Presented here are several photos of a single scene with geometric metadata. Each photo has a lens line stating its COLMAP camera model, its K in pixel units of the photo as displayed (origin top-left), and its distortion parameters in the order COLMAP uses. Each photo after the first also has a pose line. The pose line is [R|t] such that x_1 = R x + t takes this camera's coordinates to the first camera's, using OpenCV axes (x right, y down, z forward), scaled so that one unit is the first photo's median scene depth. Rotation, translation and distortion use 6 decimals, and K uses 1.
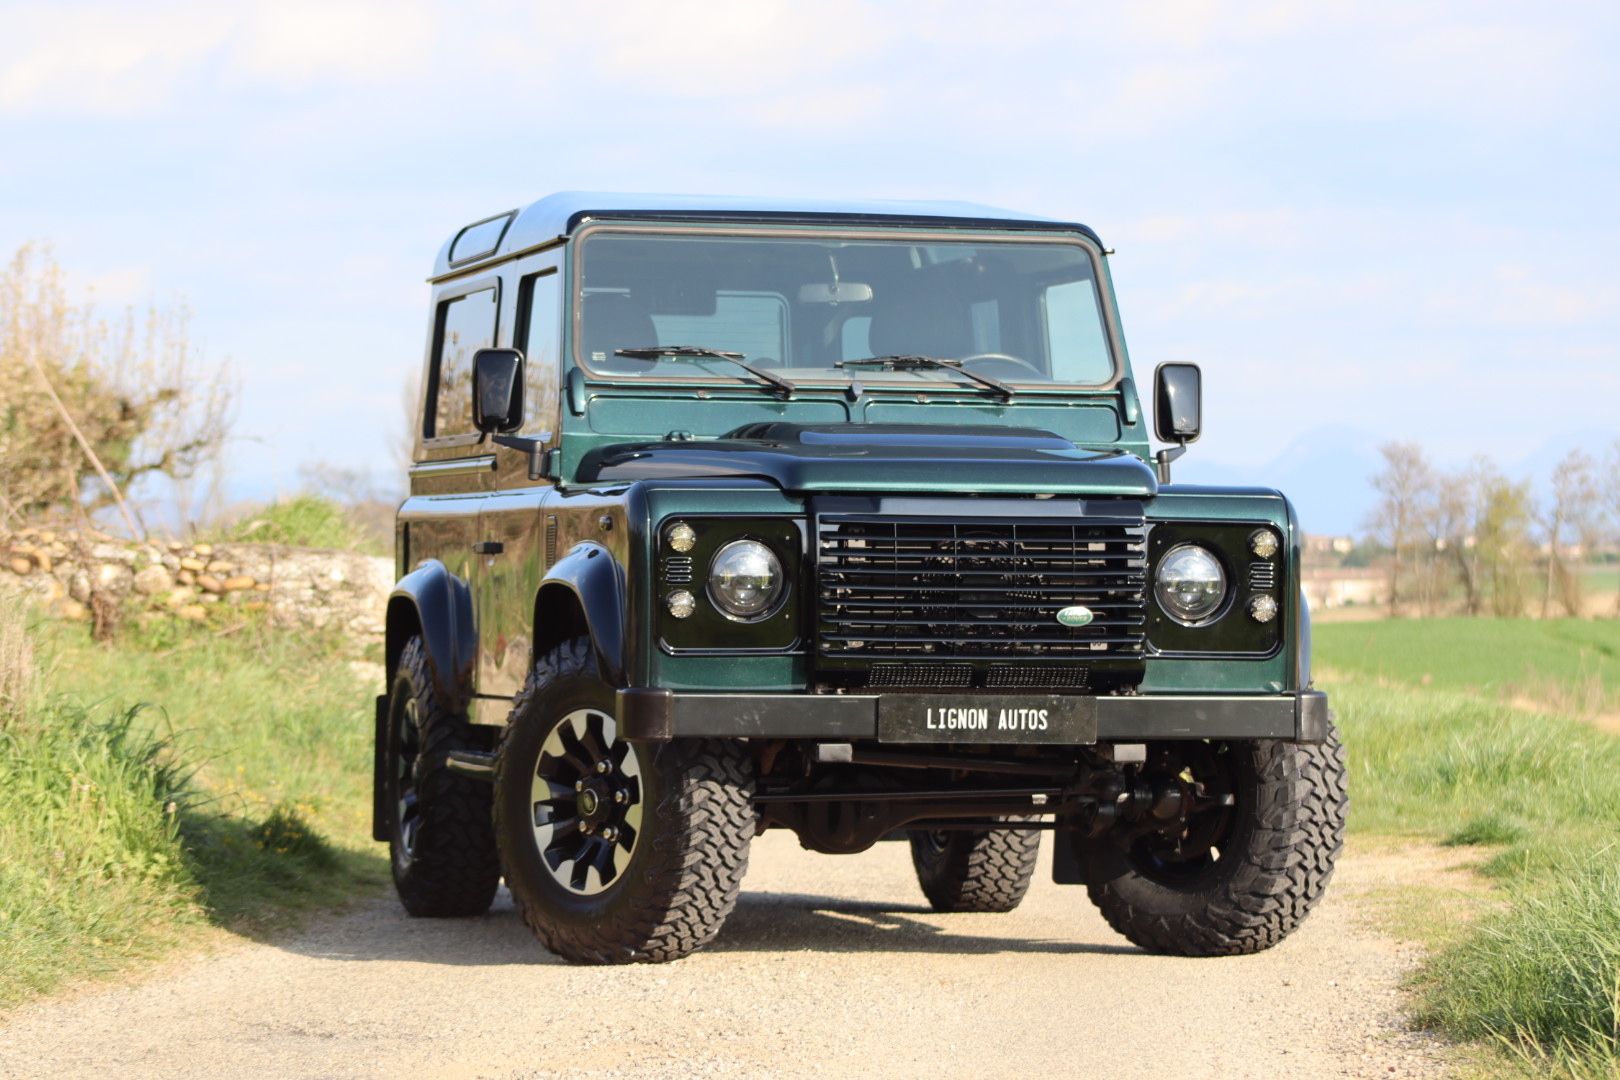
lens RADIAL K [[5837.0, 0, 814.7], [0, 5837.0, 540.2], [0, 0, 1]] dist [-0.033101, 0.000000]
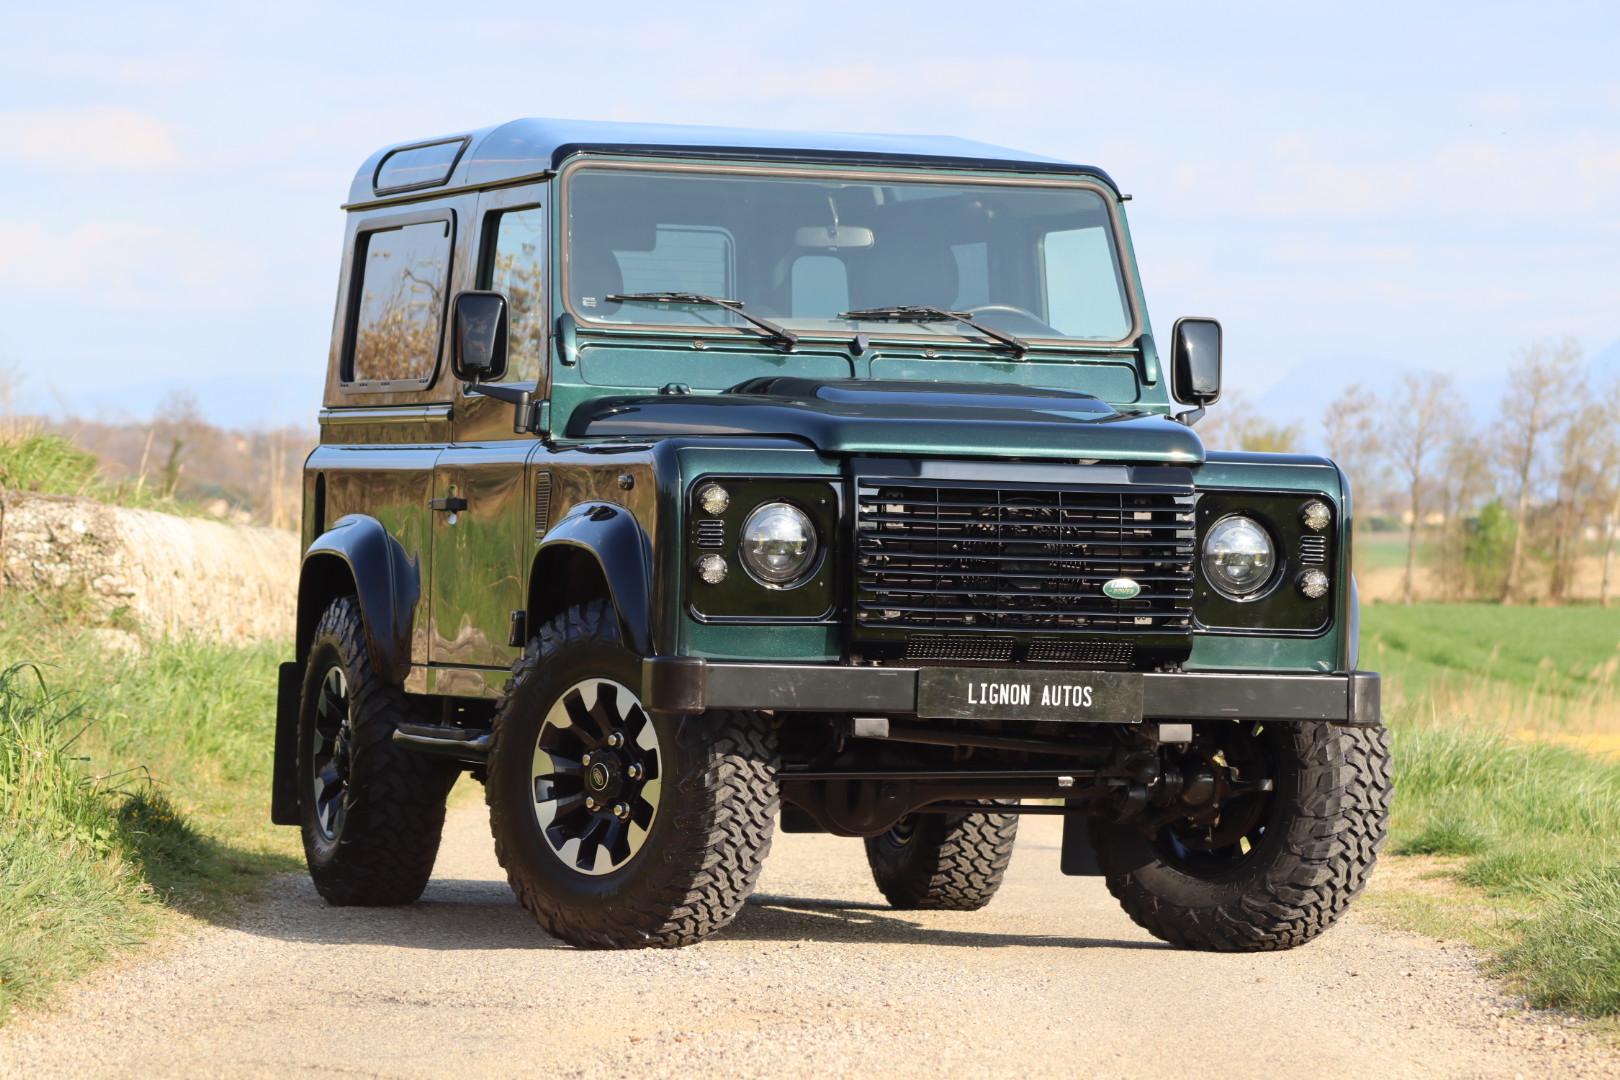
lens RADIAL K [[7820.1, 0, 812.5], [0, 7820.1, 537.9], [0, 0, 1]] dist [0.435757, 0.000000]
pose [[0.997601, 0.016873, 0.067133, -0.087549], [-0.017318, 0.999832, 0.006063, -0.002020], [-0.067019, -0.007211, 0.997726, -0.258813]]
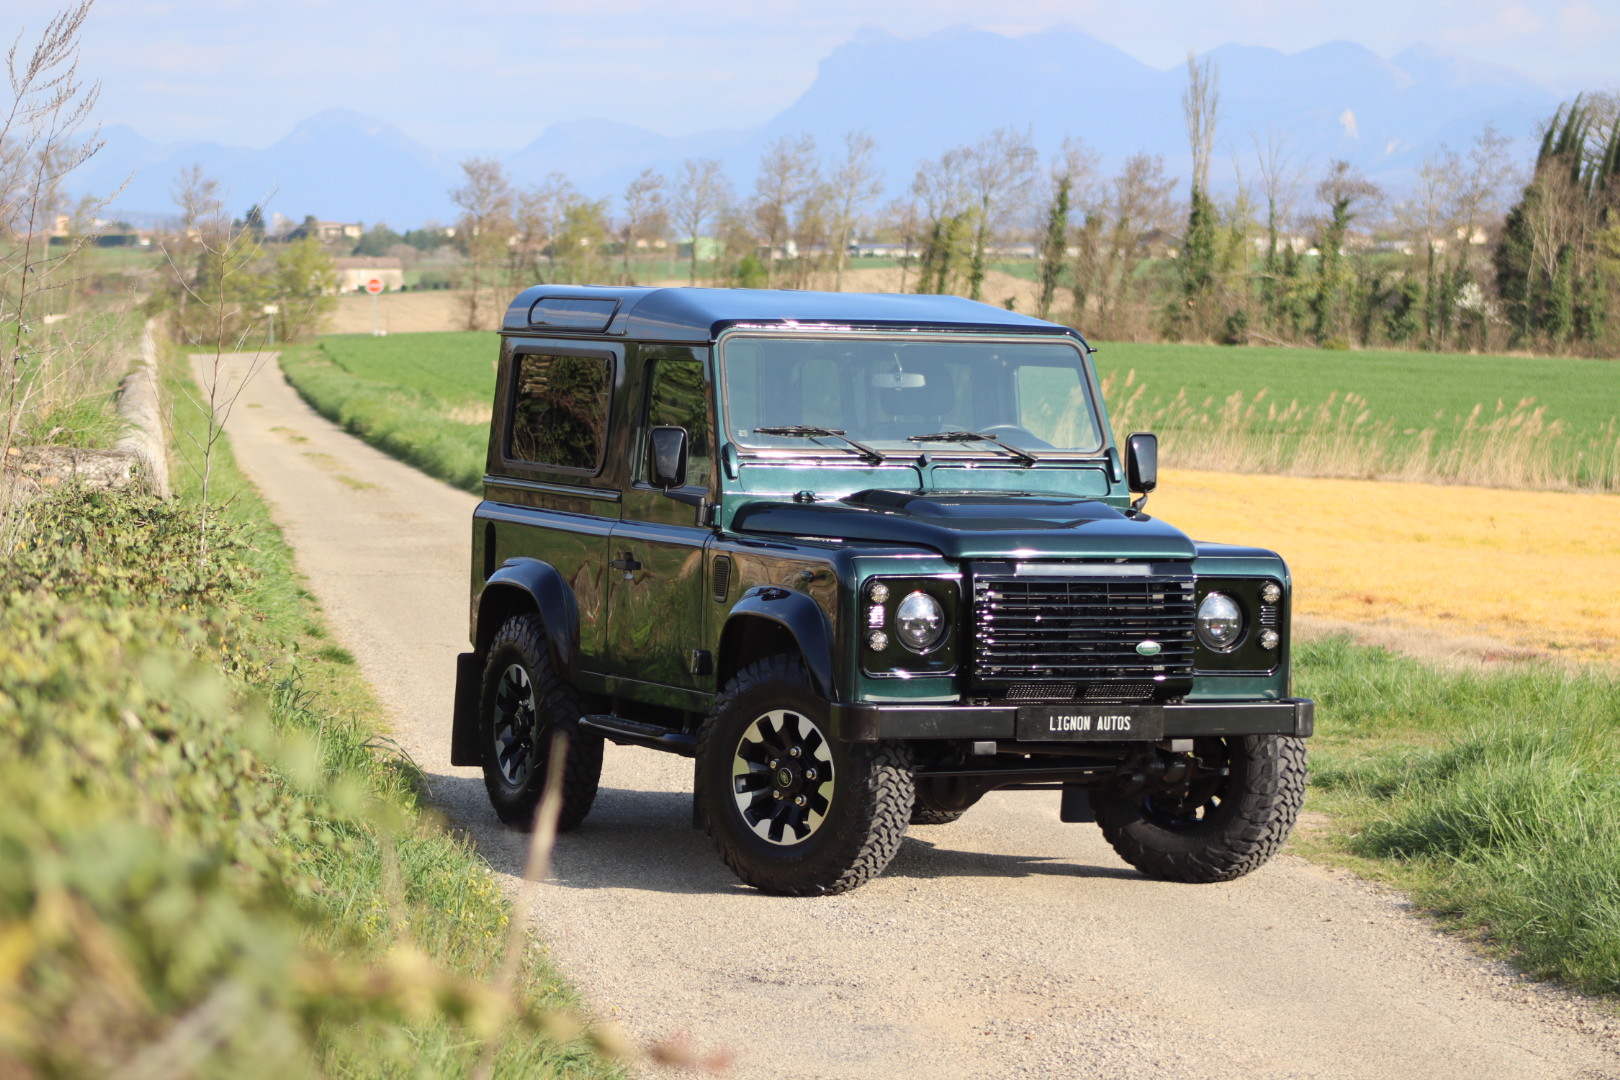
lens RADIAL K [[5927.9, 0, 806.8], [0, 5927.9, 539.0], [0, 0, 1]] dist [-0.047754, 0.000000]
pose [[0.983199, 0.006212, 0.182433, -0.280195], [-0.016921, 0.998219, 0.057205, -0.088273], [-0.181753, -0.059330, 0.981553, -0.353217]]
